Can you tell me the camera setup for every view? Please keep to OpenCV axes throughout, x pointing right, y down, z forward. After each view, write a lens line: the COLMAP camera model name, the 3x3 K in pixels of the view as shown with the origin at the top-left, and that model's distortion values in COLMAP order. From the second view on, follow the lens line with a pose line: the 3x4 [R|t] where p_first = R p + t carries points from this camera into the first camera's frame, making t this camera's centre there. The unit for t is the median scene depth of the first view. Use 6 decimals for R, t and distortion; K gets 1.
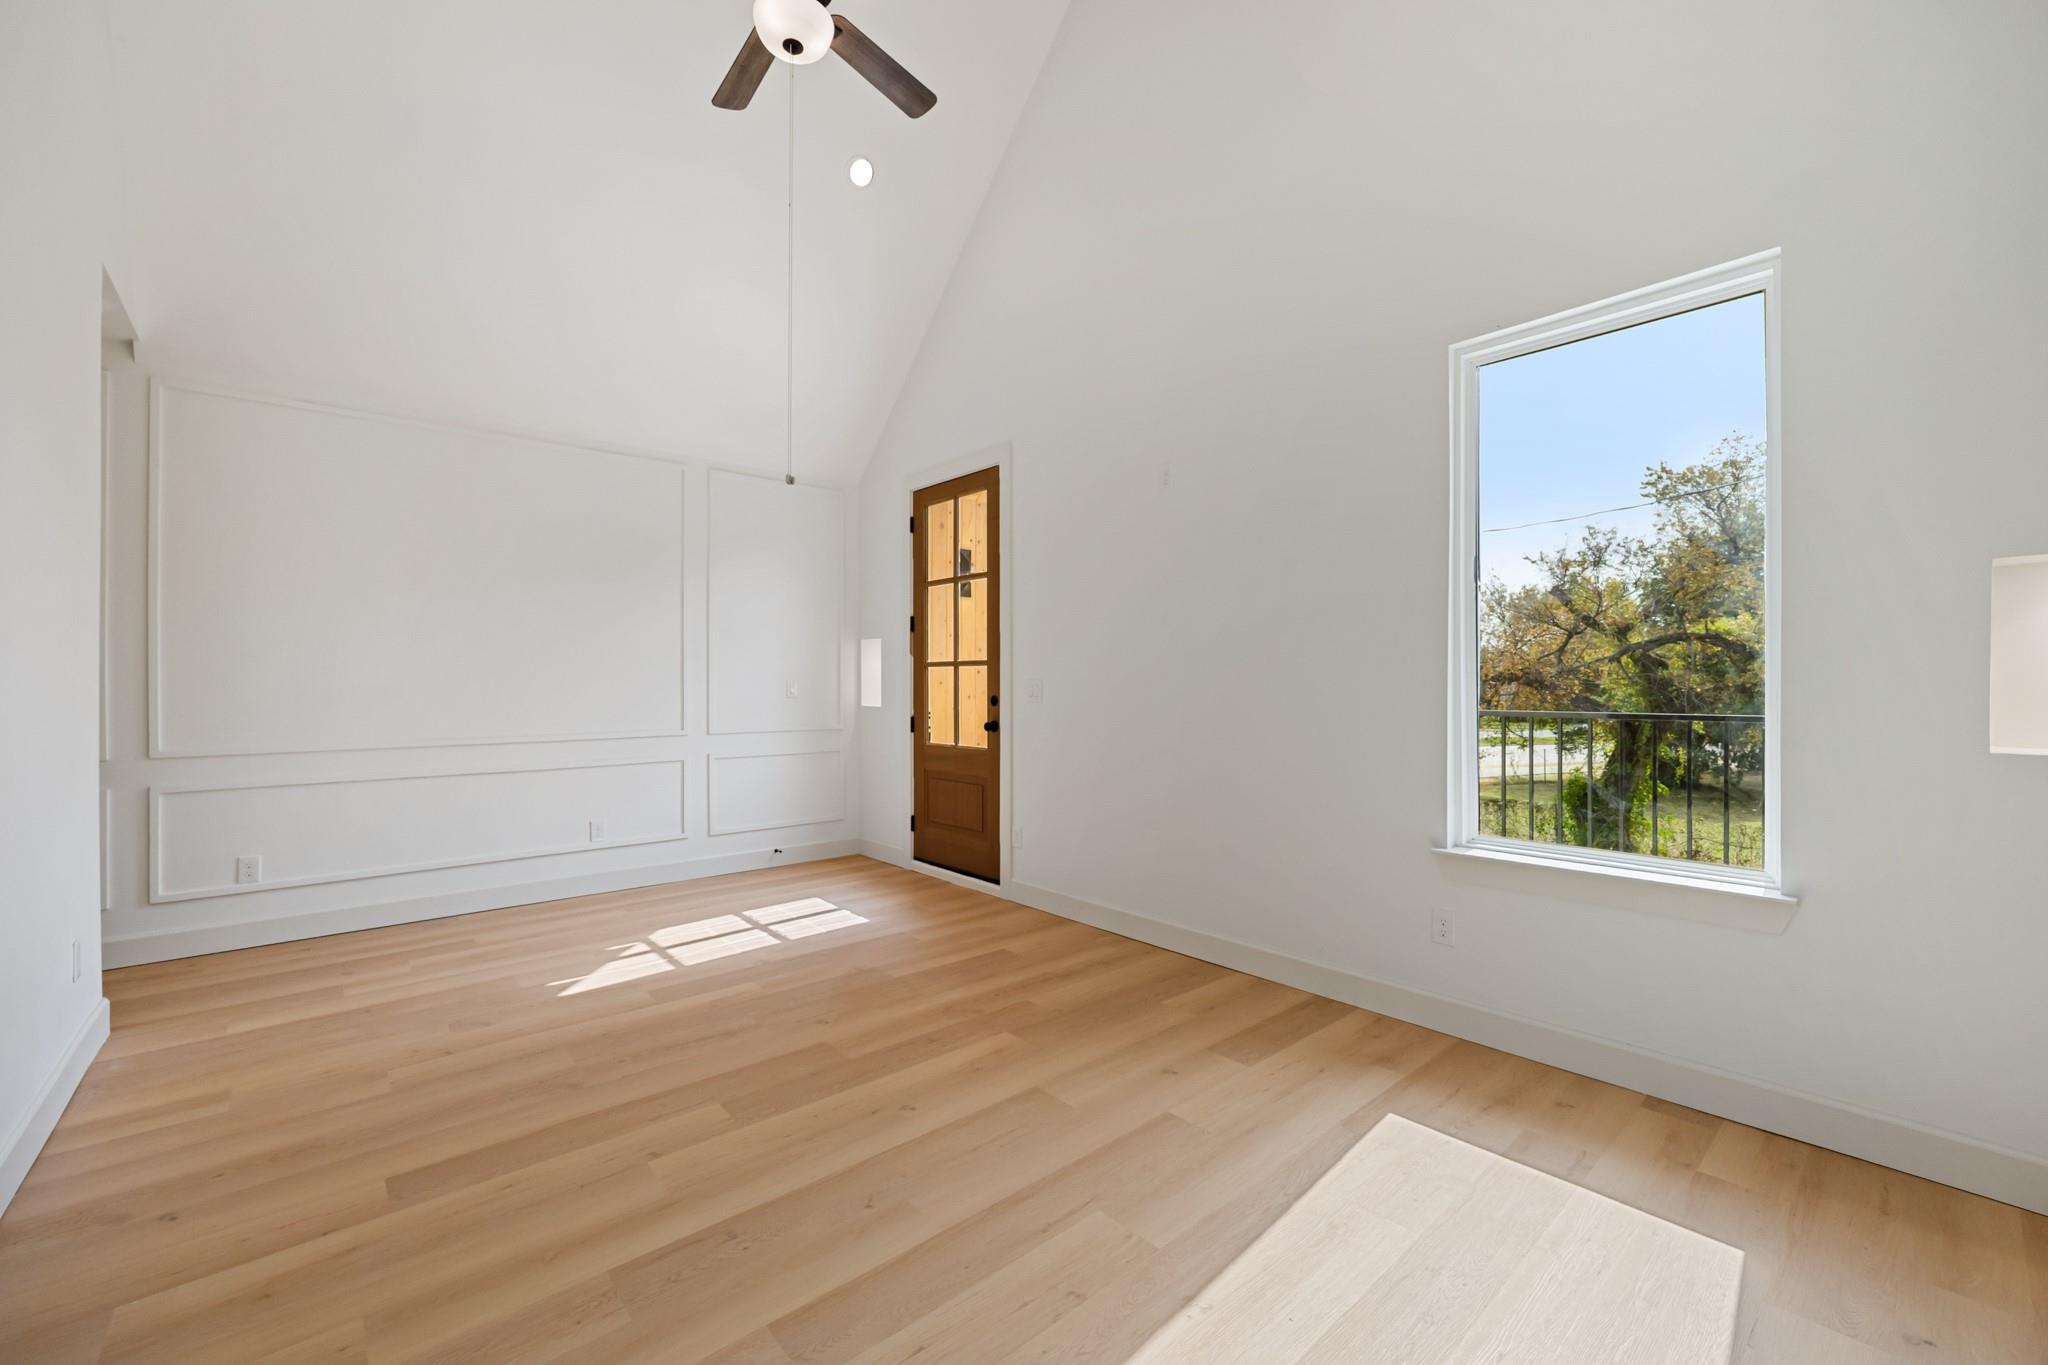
lens RADIAL K [[816.3, 0, 1022.0], [0, 816.3, 681.4], [0, 0, 1]] dist [-0.009496, 0.001469]
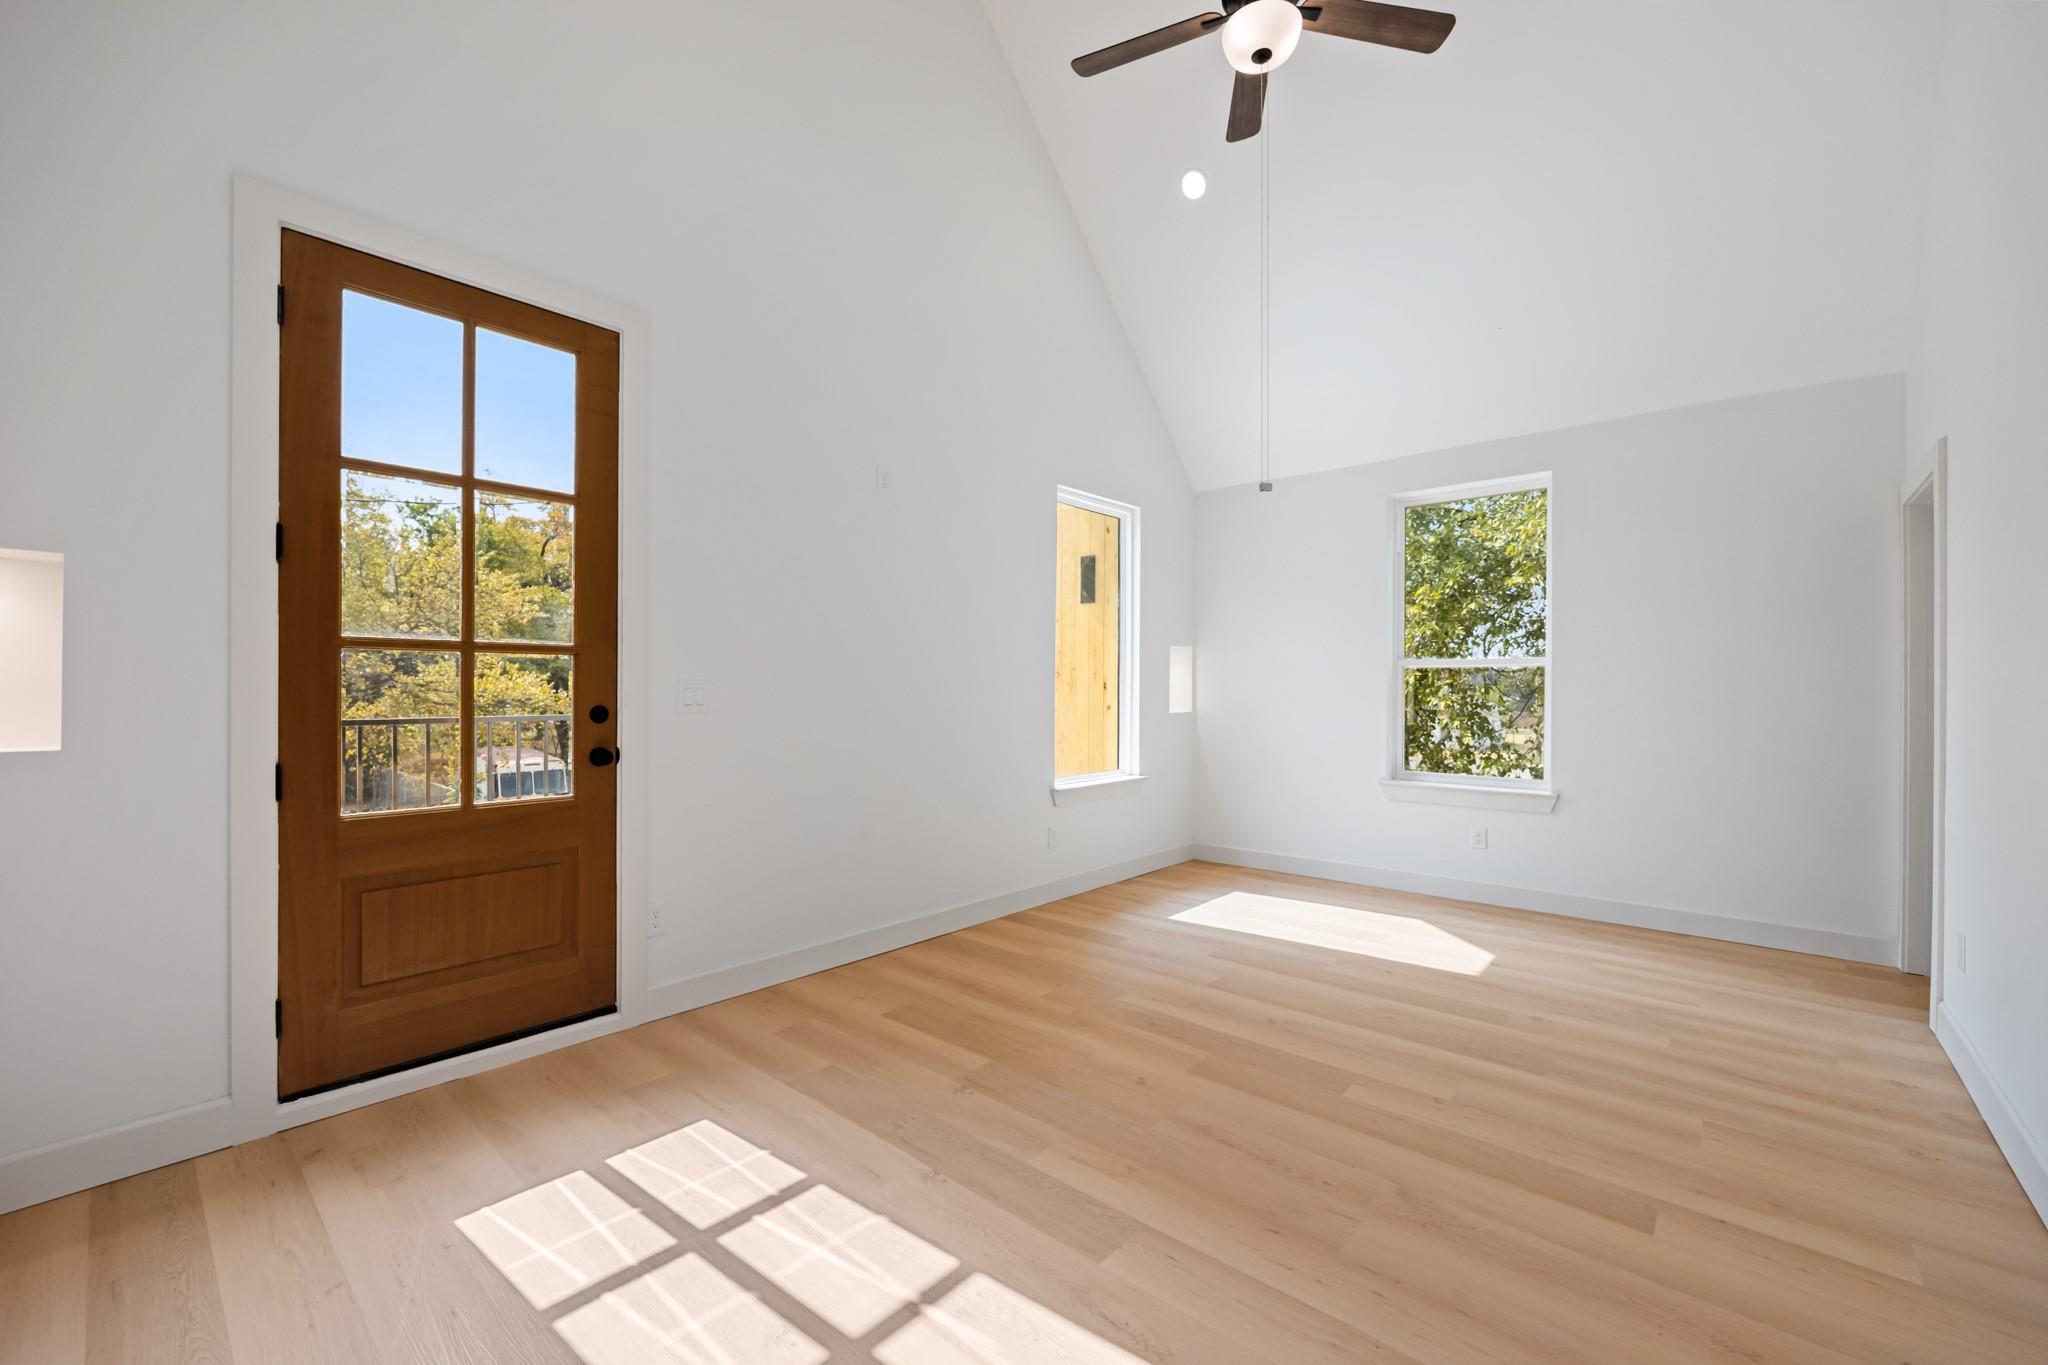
lens RADIAL K [[816.3, 0, 1025.3], [0, 816.3, 691.8], [0, 0, 1]] dist [-0.009496, 0.001469]
pose [[-0.123658, -0.002747, 0.992321, -0.892248], [-0.004453, 0.999988, 0.002214, 0.004671], [-0.992315, -0.004145, -0.123669, 1.013289]]
